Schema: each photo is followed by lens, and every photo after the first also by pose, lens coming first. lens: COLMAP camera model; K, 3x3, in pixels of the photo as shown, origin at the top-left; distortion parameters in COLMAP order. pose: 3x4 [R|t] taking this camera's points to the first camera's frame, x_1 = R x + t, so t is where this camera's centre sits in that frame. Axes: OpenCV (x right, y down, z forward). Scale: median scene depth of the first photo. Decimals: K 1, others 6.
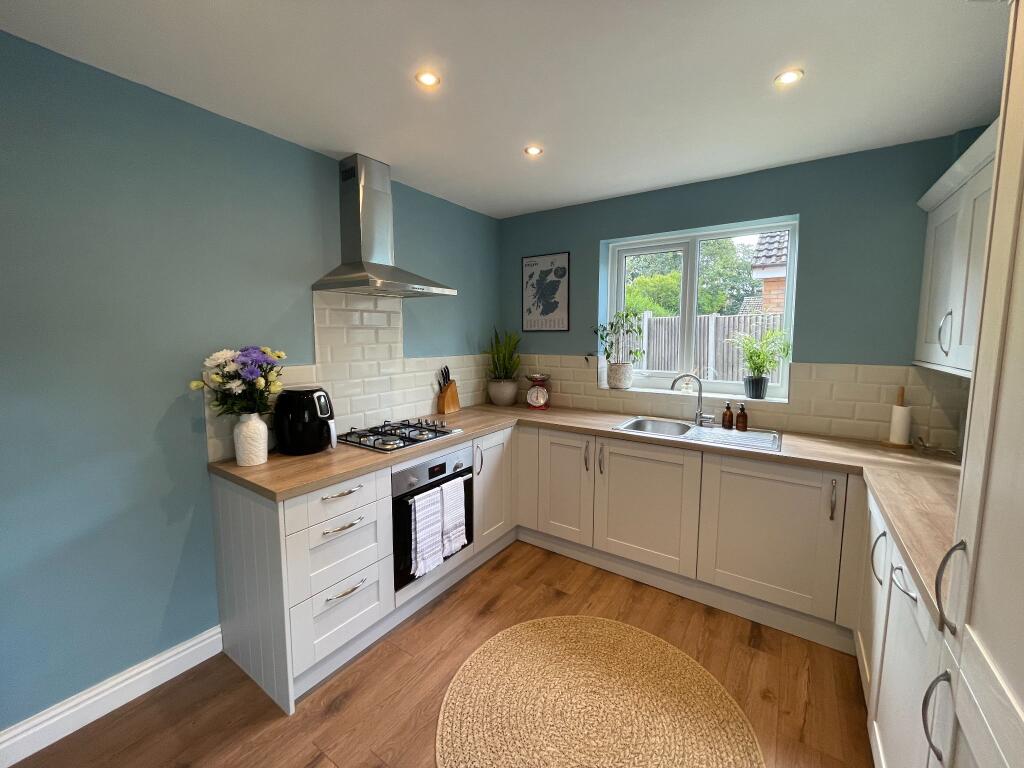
lens RADIAL K [[414.5, 0, 510.5], [0, 414.5, 373.1], [0, 0, 1]] dist [-0.001849, 0.000363]
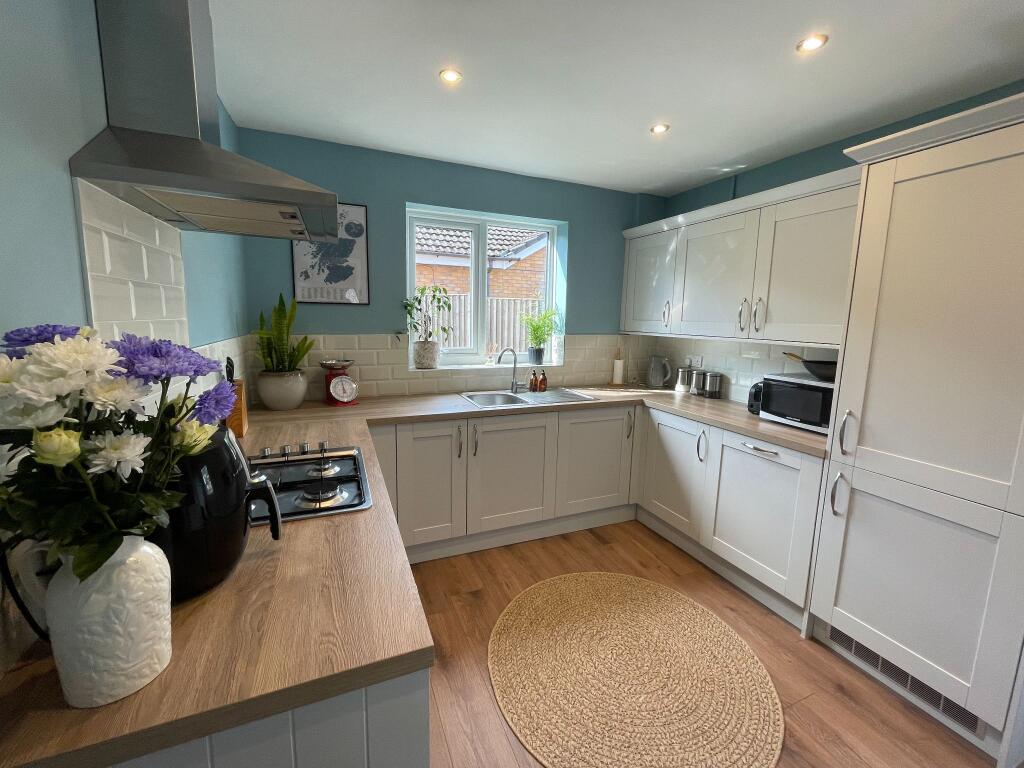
lens RADIAL K [[414.5, 0, 510.5], [0, 414.5, 373.1], [0, 0, 1]] dist [-0.001849, 0.000363]
pose [[0.539726, -0.104122, 0.835377, -0.505093], [0.057638, 0.994564, 0.086724, -0.027036], [-0.839866, 0.001342, 0.542793, 0.394713]]
